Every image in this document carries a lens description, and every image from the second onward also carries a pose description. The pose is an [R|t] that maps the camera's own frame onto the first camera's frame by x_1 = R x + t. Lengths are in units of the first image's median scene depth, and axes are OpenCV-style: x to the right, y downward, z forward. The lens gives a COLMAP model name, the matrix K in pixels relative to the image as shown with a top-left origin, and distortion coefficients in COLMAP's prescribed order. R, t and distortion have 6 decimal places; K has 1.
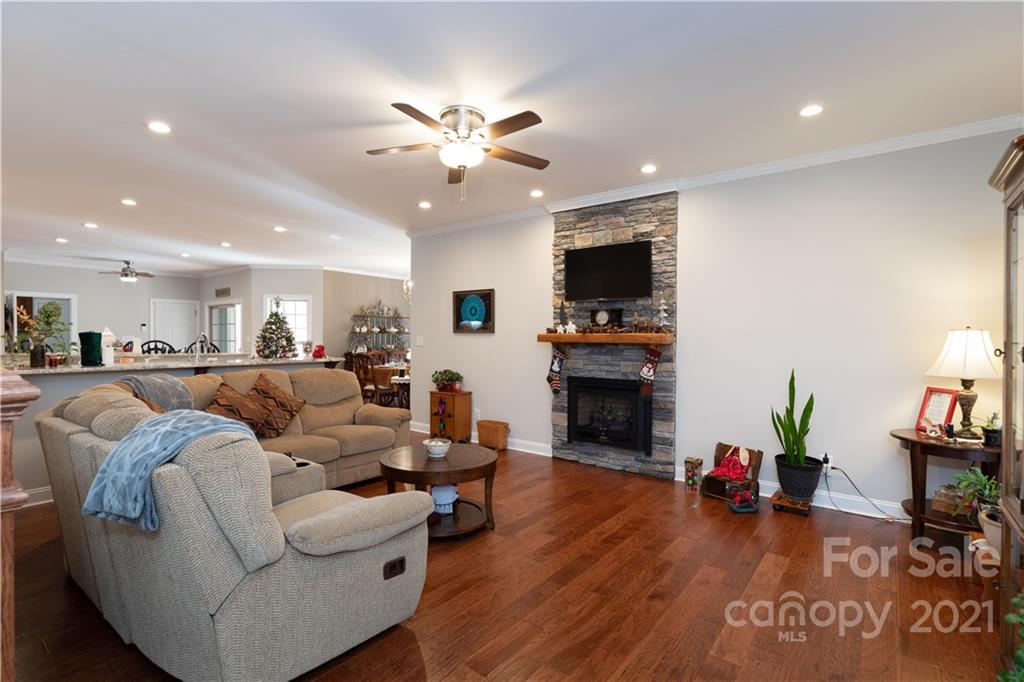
lens RADIAL K [[483.3, 0, 513.5], [0, 483.3, 342.4], [0, 0, 1]] dist [-0.000290, -0.000008]
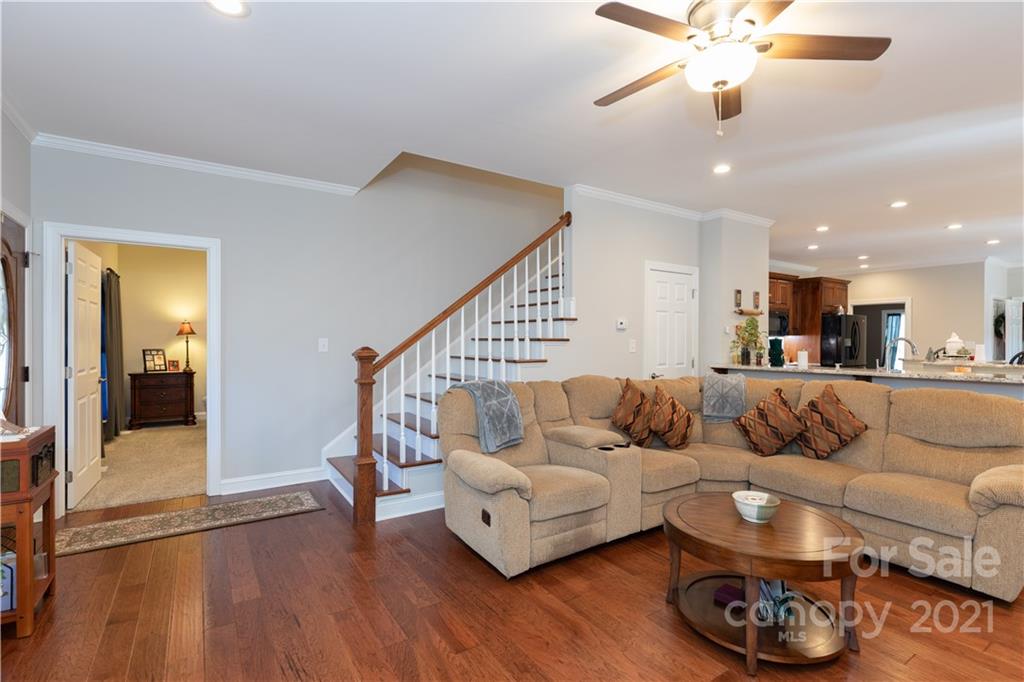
lens RADIAL K [[483.3, 0, 515.6], [0, 483.3, 340.0], [0, 0, 1]] dist [-0.000290, -0.000008]
pose [[-0.331623, -0.005239, -0.943397, 0.481815], [-0.010497, 0.999943, -0.001863, -0.009276], [0.943353, 0.009285, -0.331659, 0.745133]]
